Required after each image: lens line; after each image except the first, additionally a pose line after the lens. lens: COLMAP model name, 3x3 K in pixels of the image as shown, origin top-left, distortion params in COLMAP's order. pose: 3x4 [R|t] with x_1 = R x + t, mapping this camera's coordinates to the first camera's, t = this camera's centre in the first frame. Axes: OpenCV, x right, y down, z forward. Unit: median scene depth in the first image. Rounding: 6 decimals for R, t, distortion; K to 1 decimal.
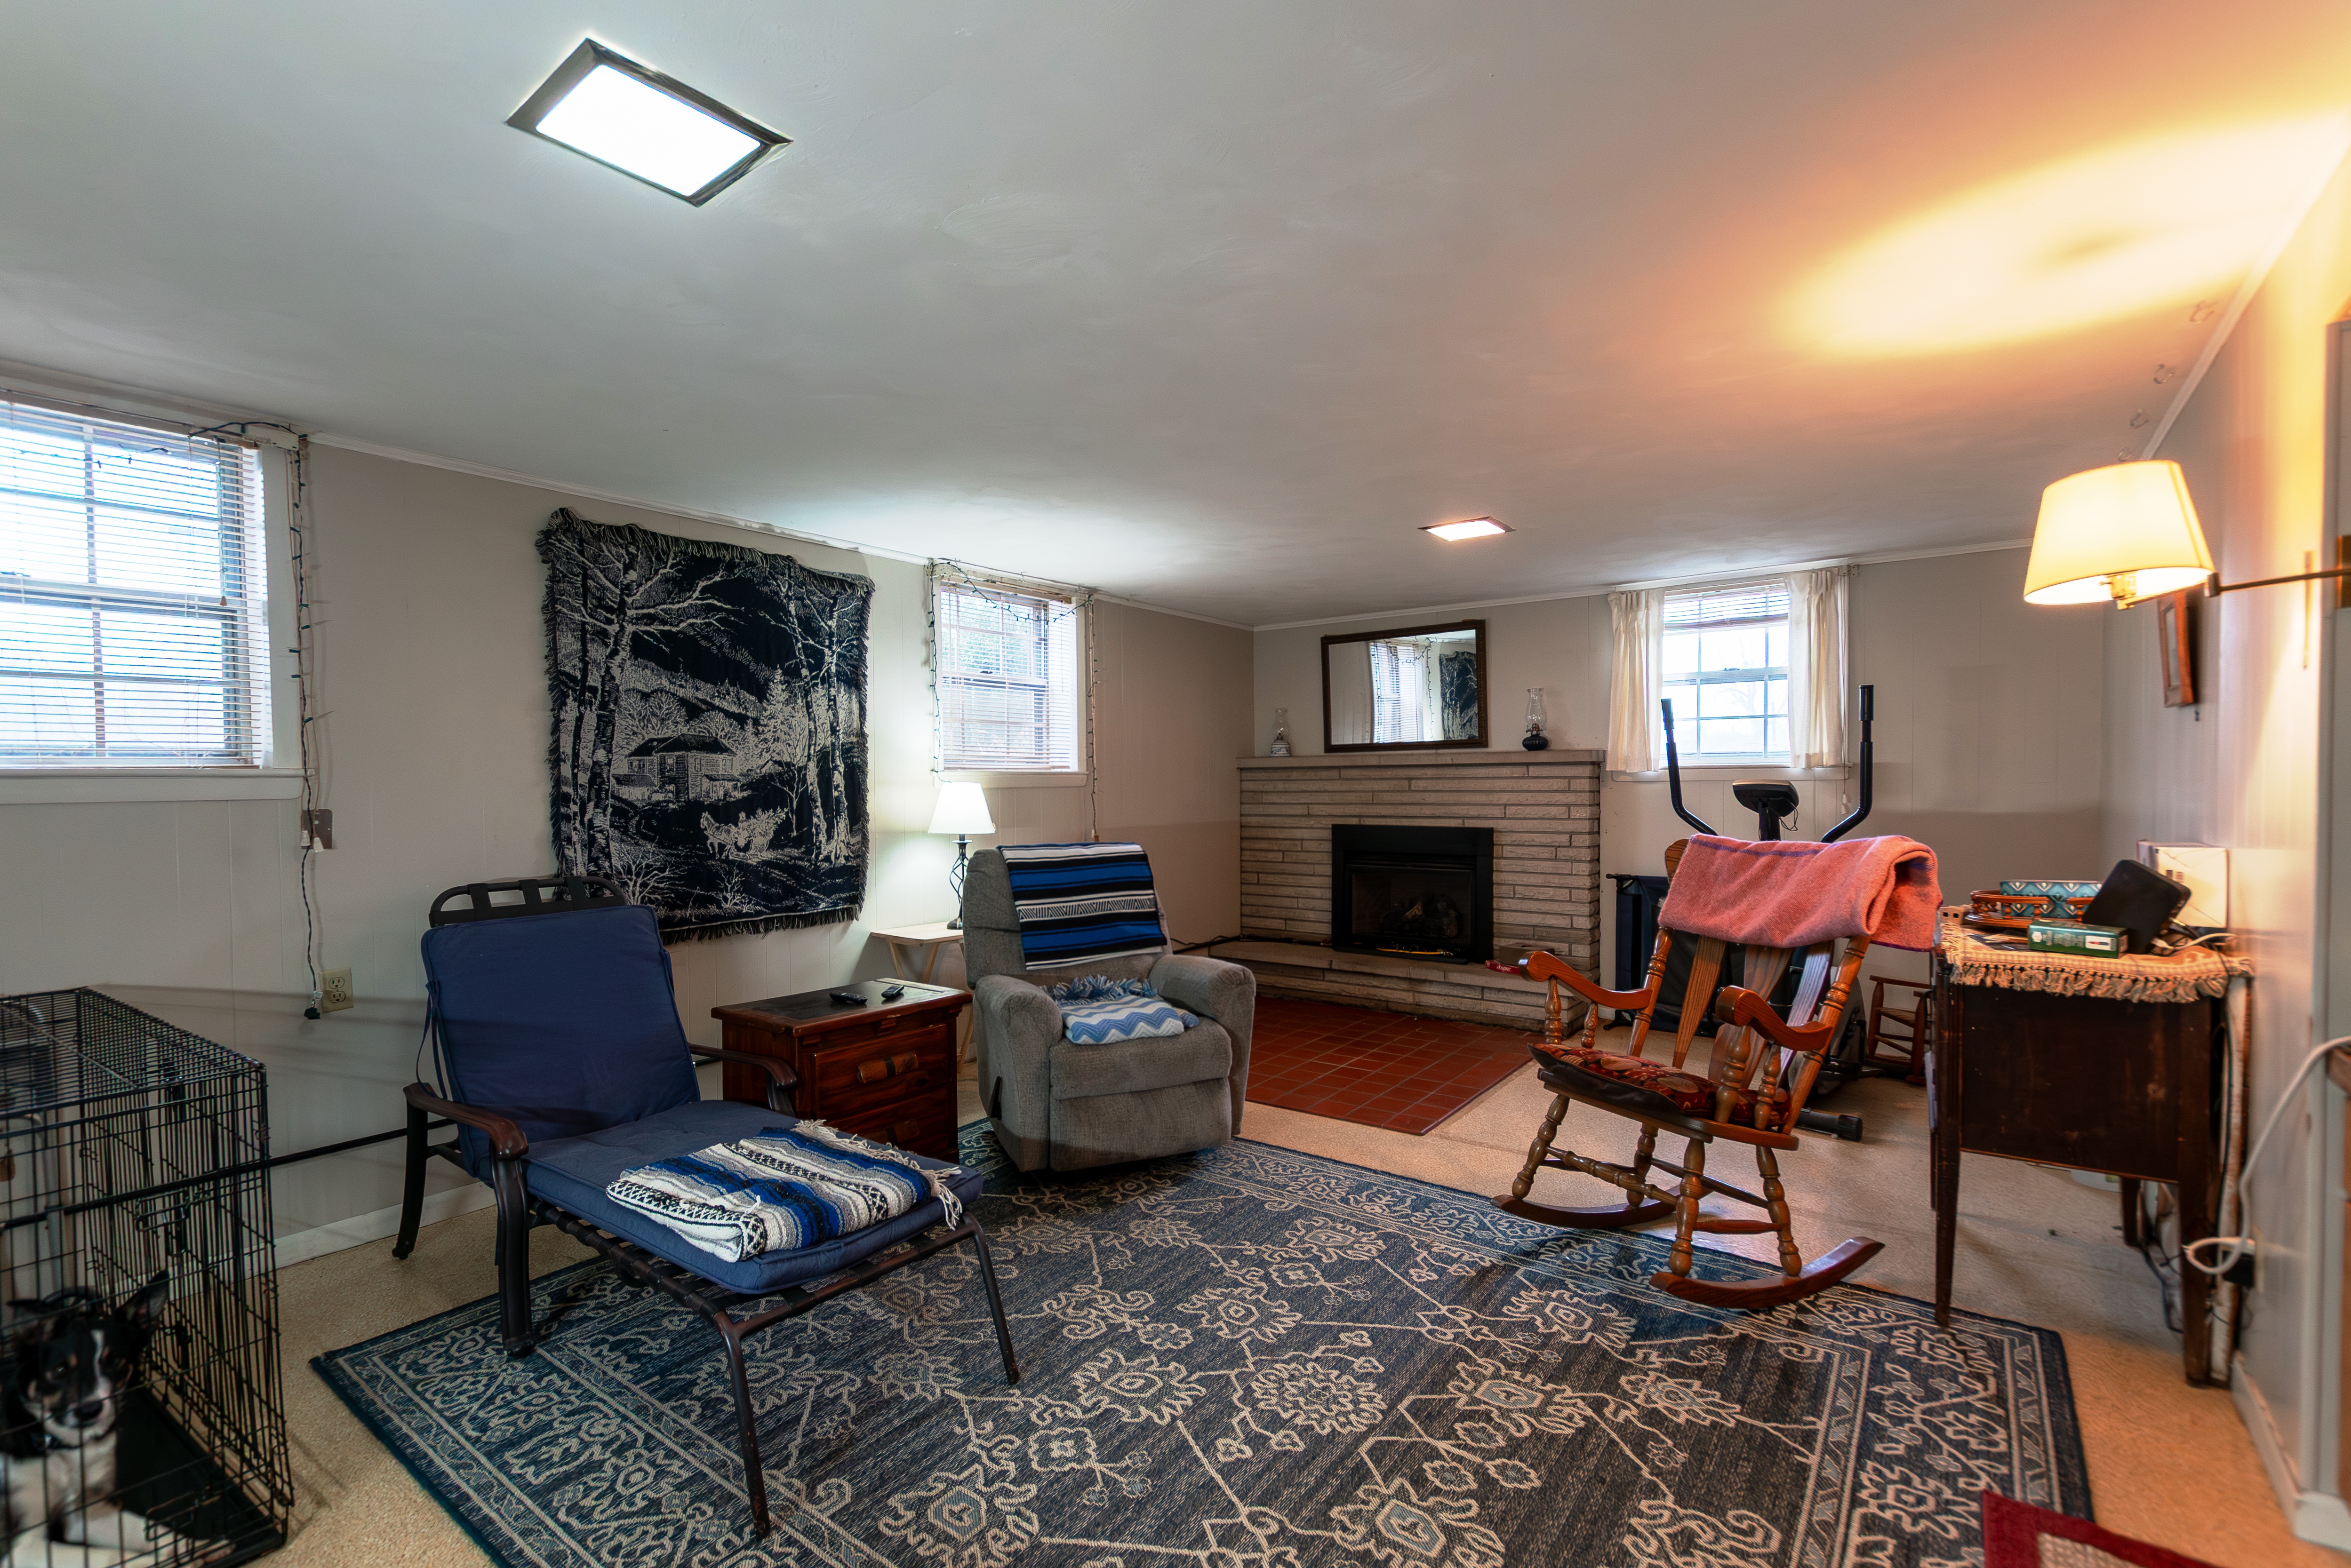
lens RADIAL K [[1066.5, 0, 1160.5], [0, 1066.5, 803.0], [0, 0, 1]] dist [0.016290, -0.006200]
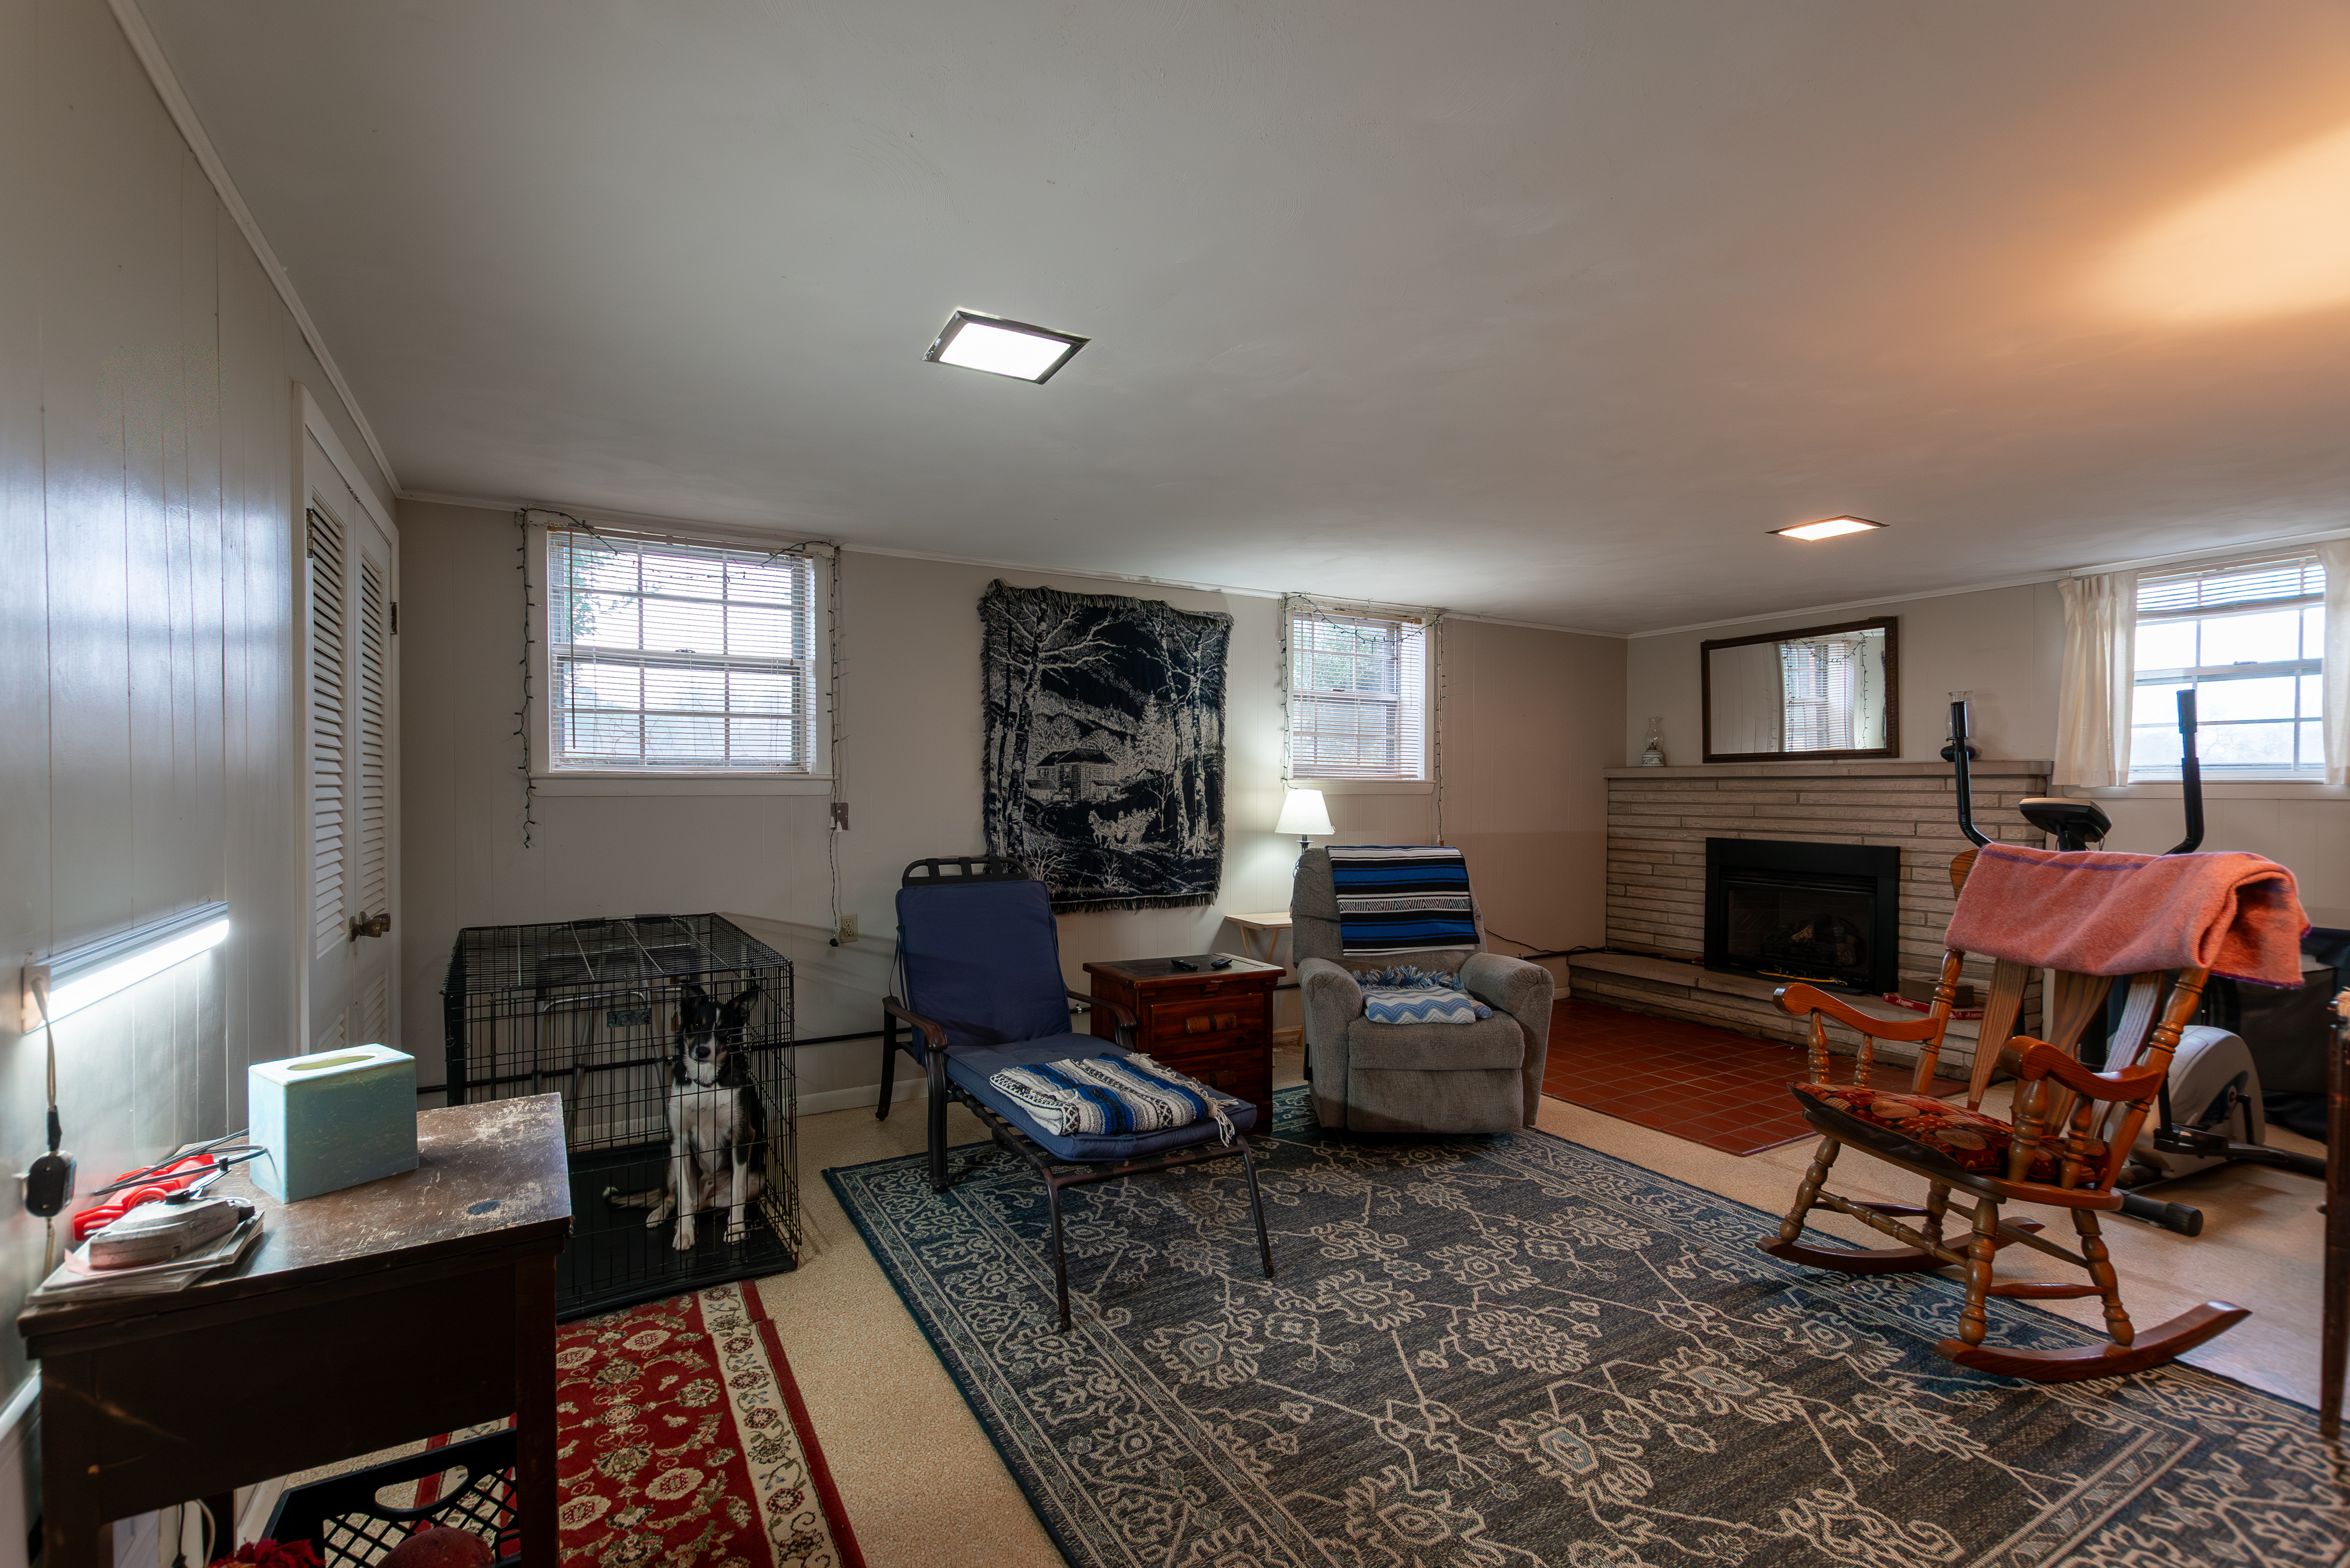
lens RADIAL K [[1066.2, 0, 1160.0], [0, 1066.2, 803.0], [0, 0, 1]] dist [0.016290, -0.006200]
pose [[0.917483, 0.018511, -0.397344, 0.172506], [-0.020321, 0.999793, -0.000347, -0.001490], [0.397256, 0.008393, 0.917670, -0.141401]]
